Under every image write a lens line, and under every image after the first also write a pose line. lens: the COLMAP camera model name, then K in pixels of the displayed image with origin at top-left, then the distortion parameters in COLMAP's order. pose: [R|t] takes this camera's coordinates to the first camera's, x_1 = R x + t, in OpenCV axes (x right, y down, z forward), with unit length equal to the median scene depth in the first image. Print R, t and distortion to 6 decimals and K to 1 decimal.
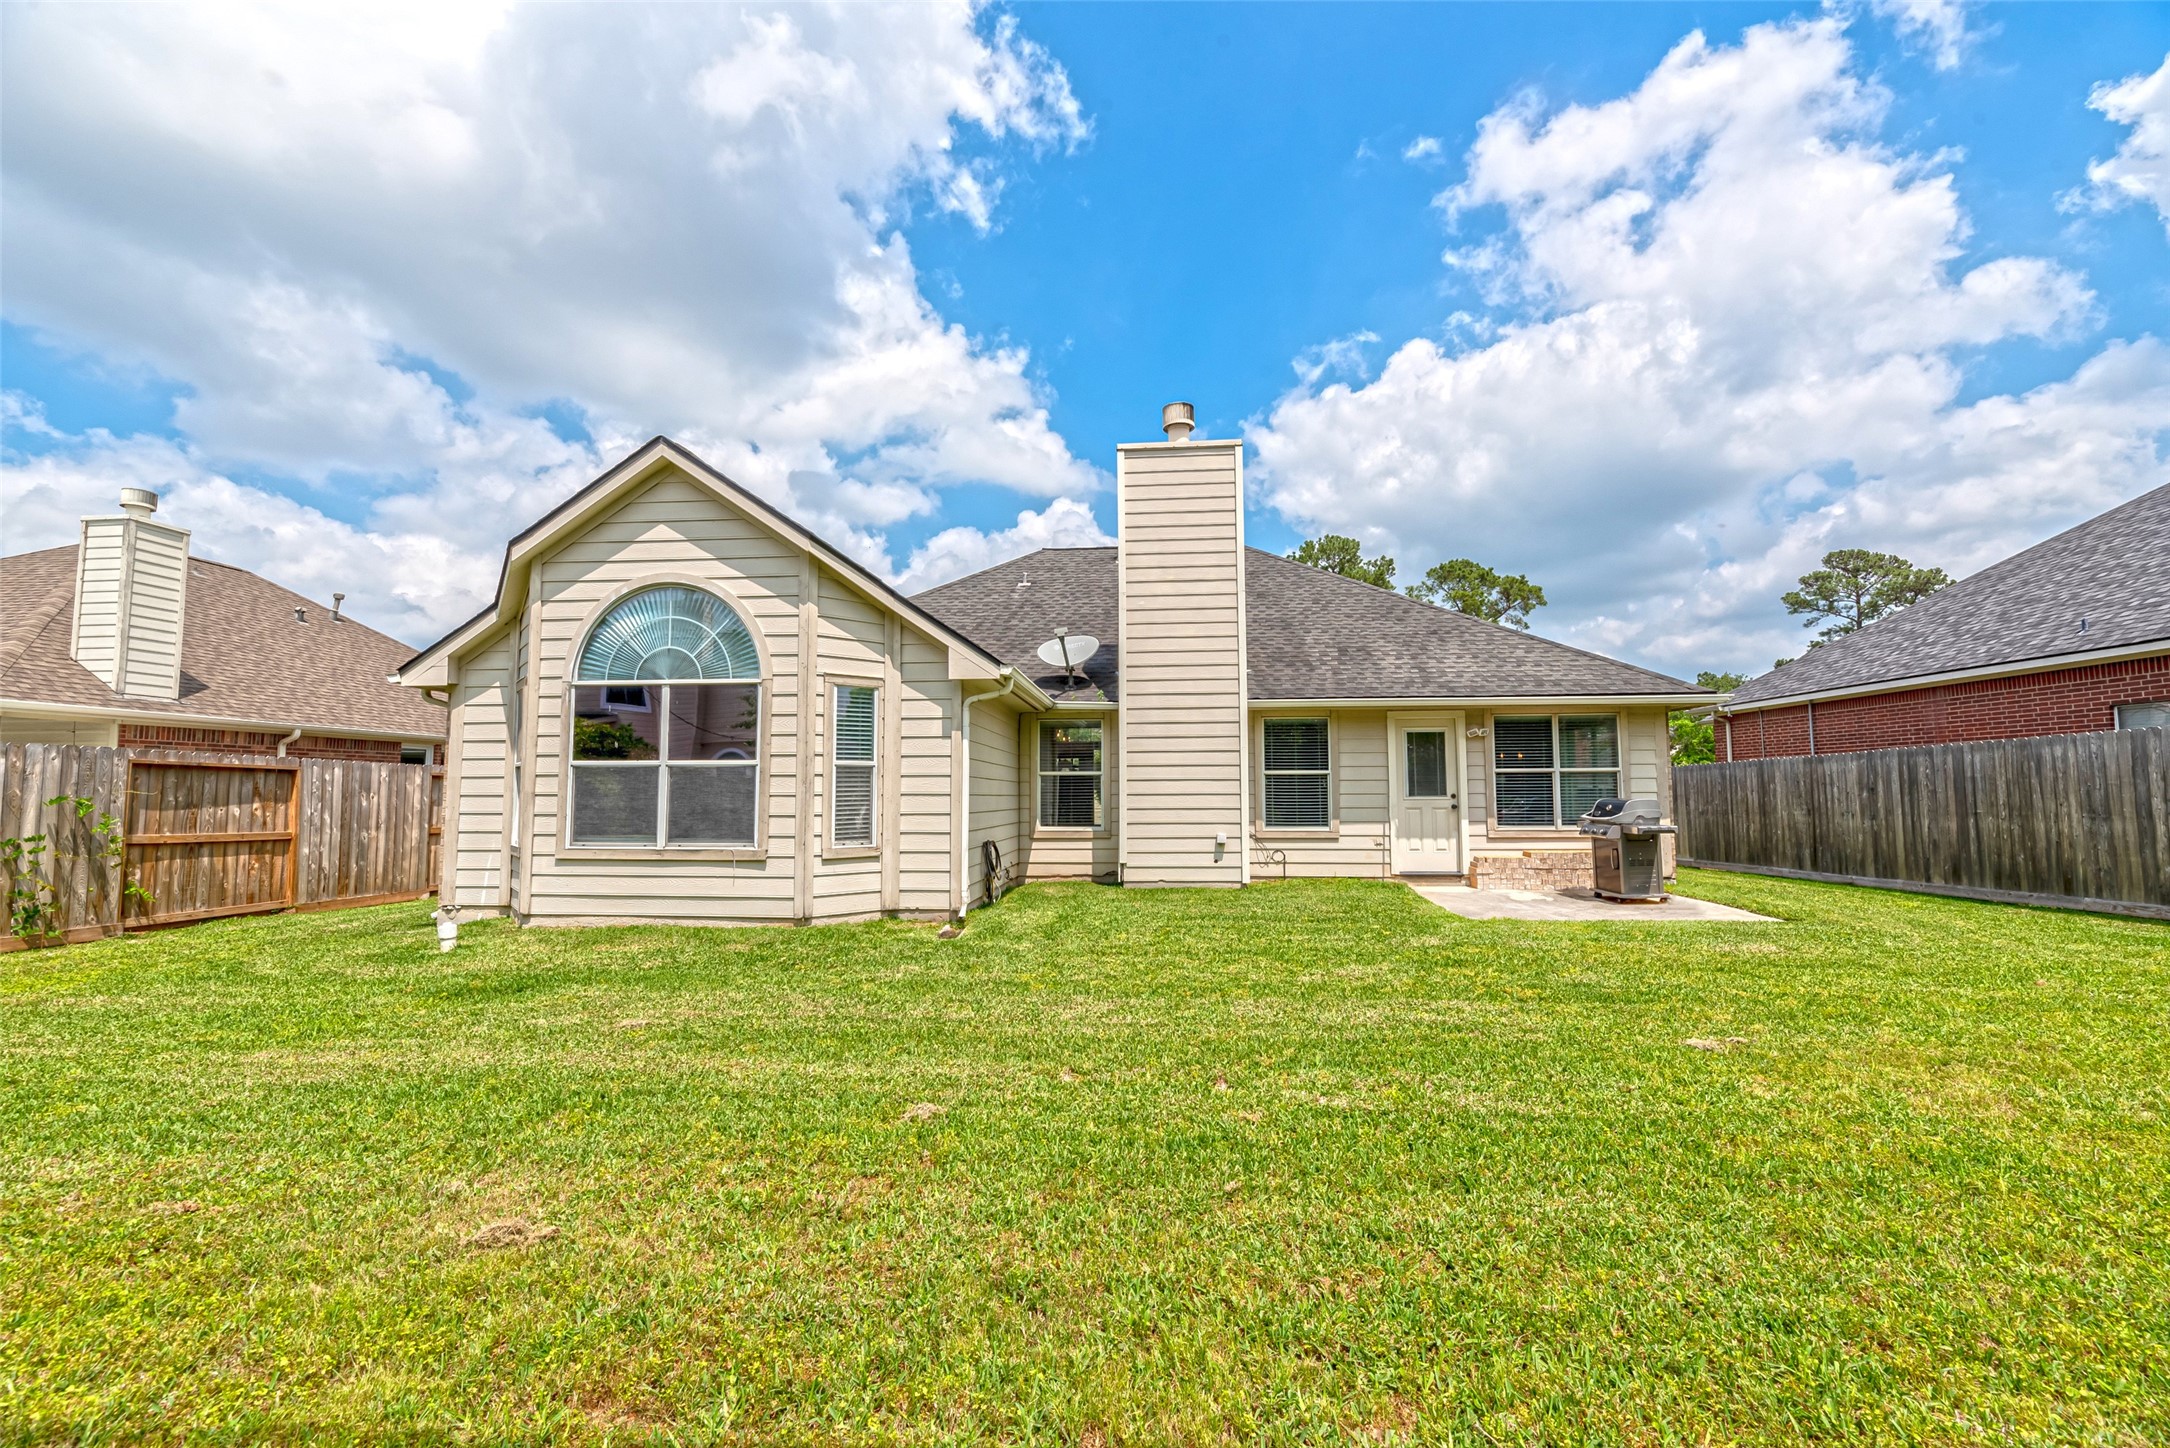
lens RADIAL K [[873.1, 0, 1087.4], [0, 873.1, 713.4], [0, 0, 1]] dist [0.001231, 0.000186]
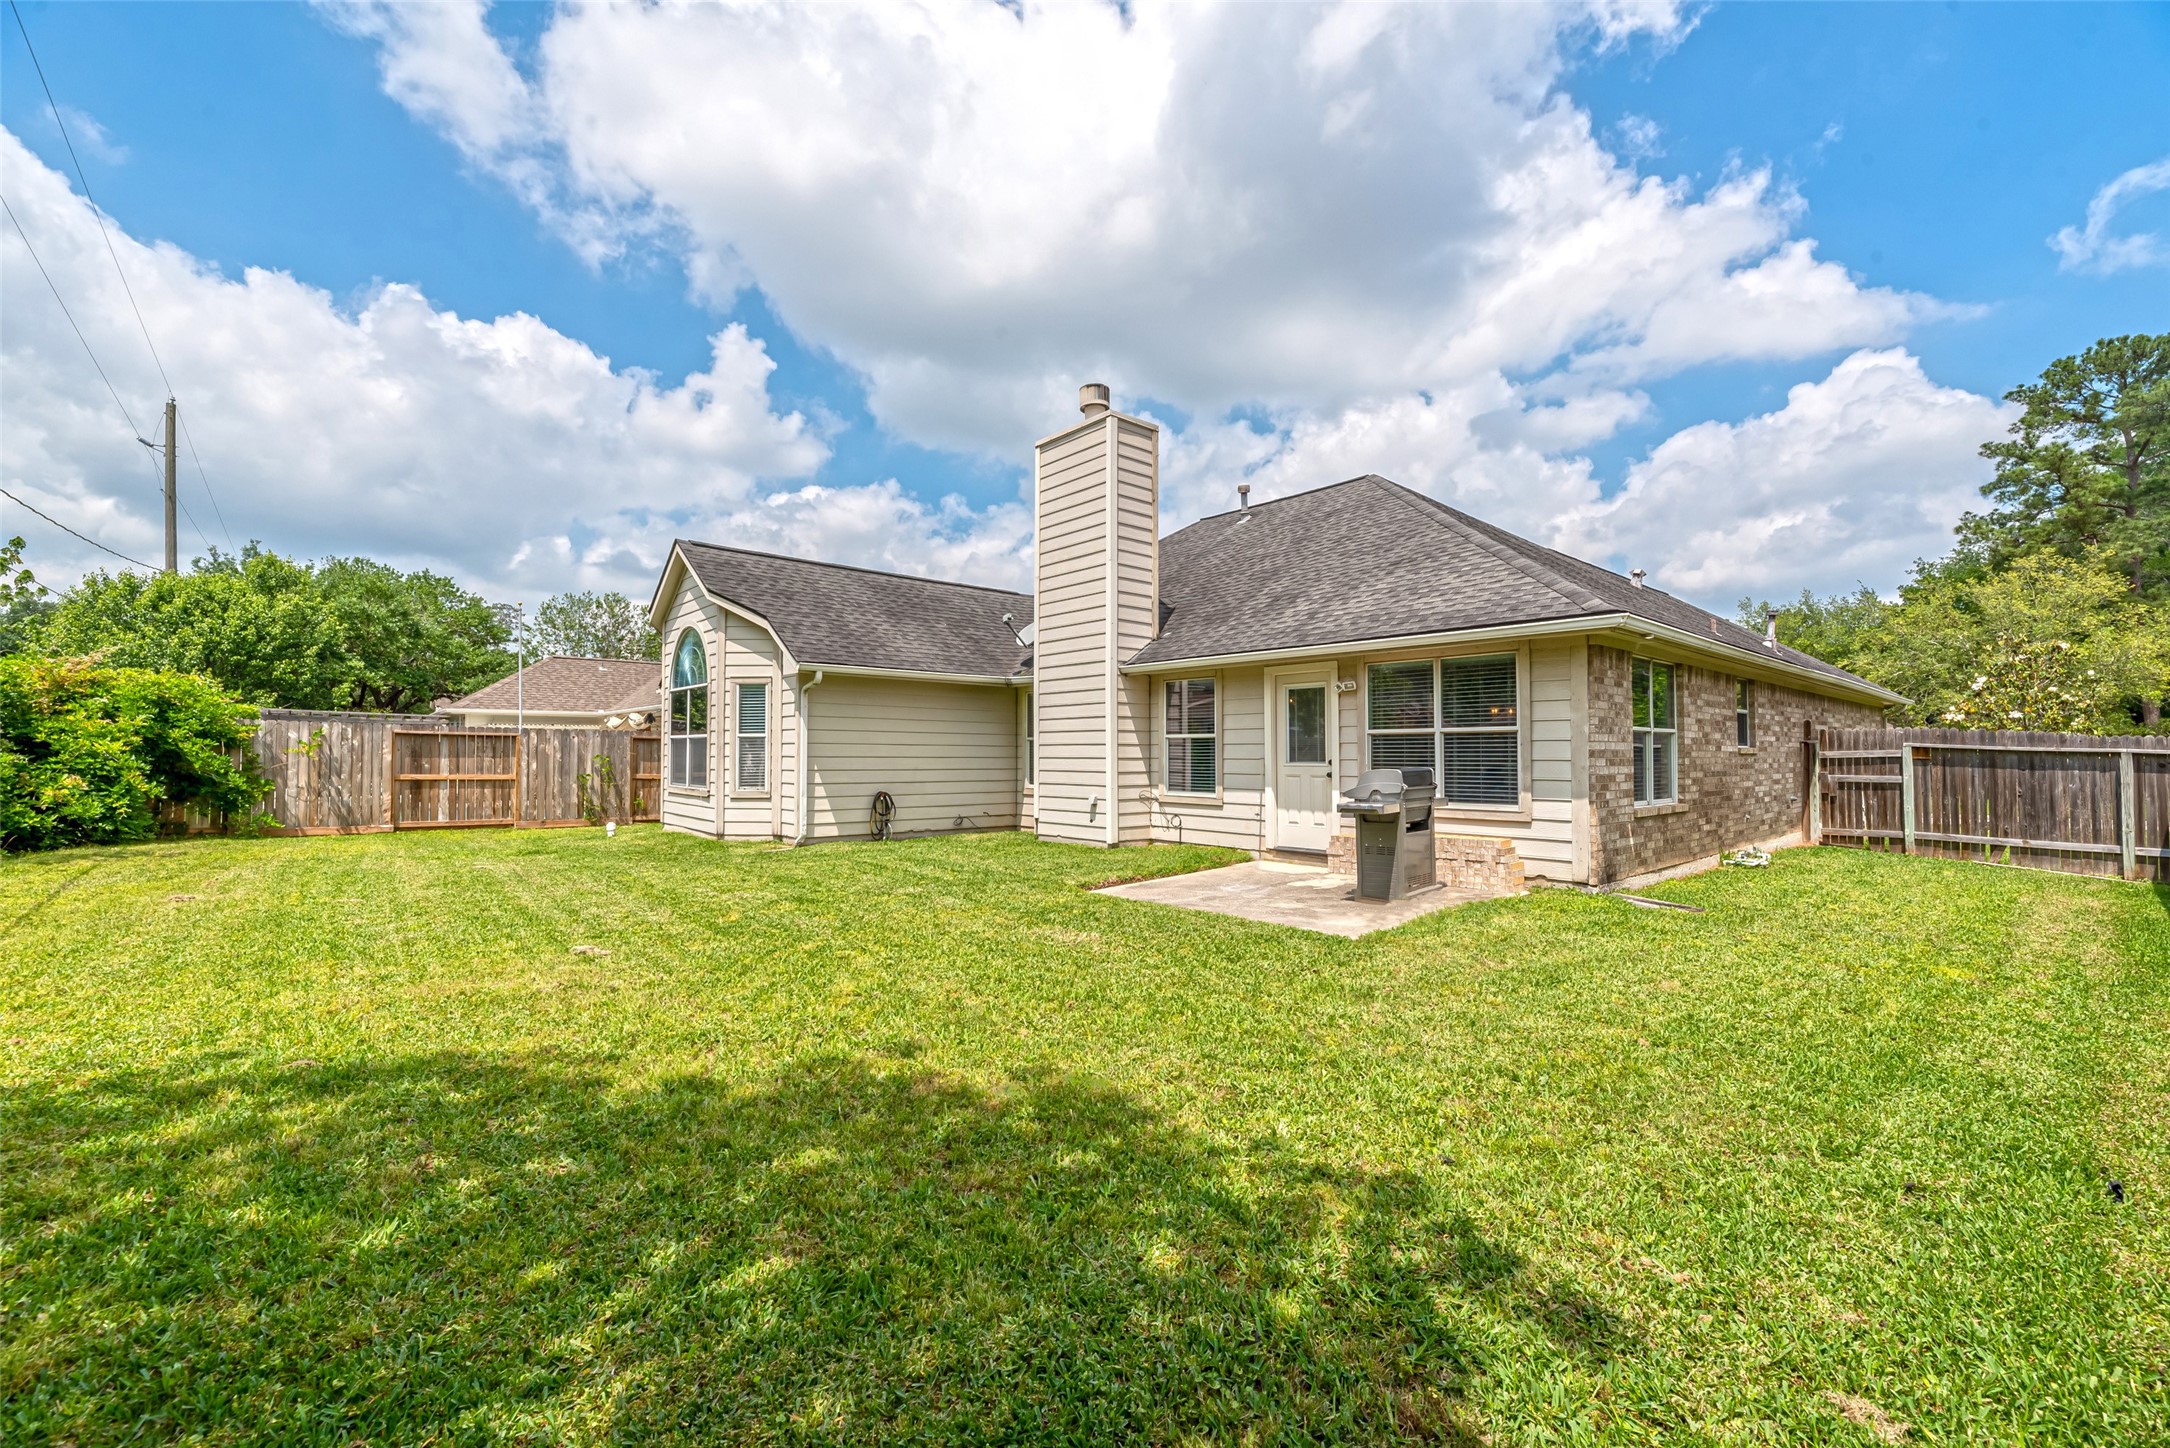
lens RADIAL K [[899.9, 0, 1090.5], [0, 899.9, 749.0], [0, 0, 1]] dist [-0.009686, -0.000219]
pose [[0.714089, -0.000605, -0.700055, 0.856234], [0.058714, 0.996528, 0.059030, 0.016642], [0.697589, -0.083255, 0.711645, 0.216839]]
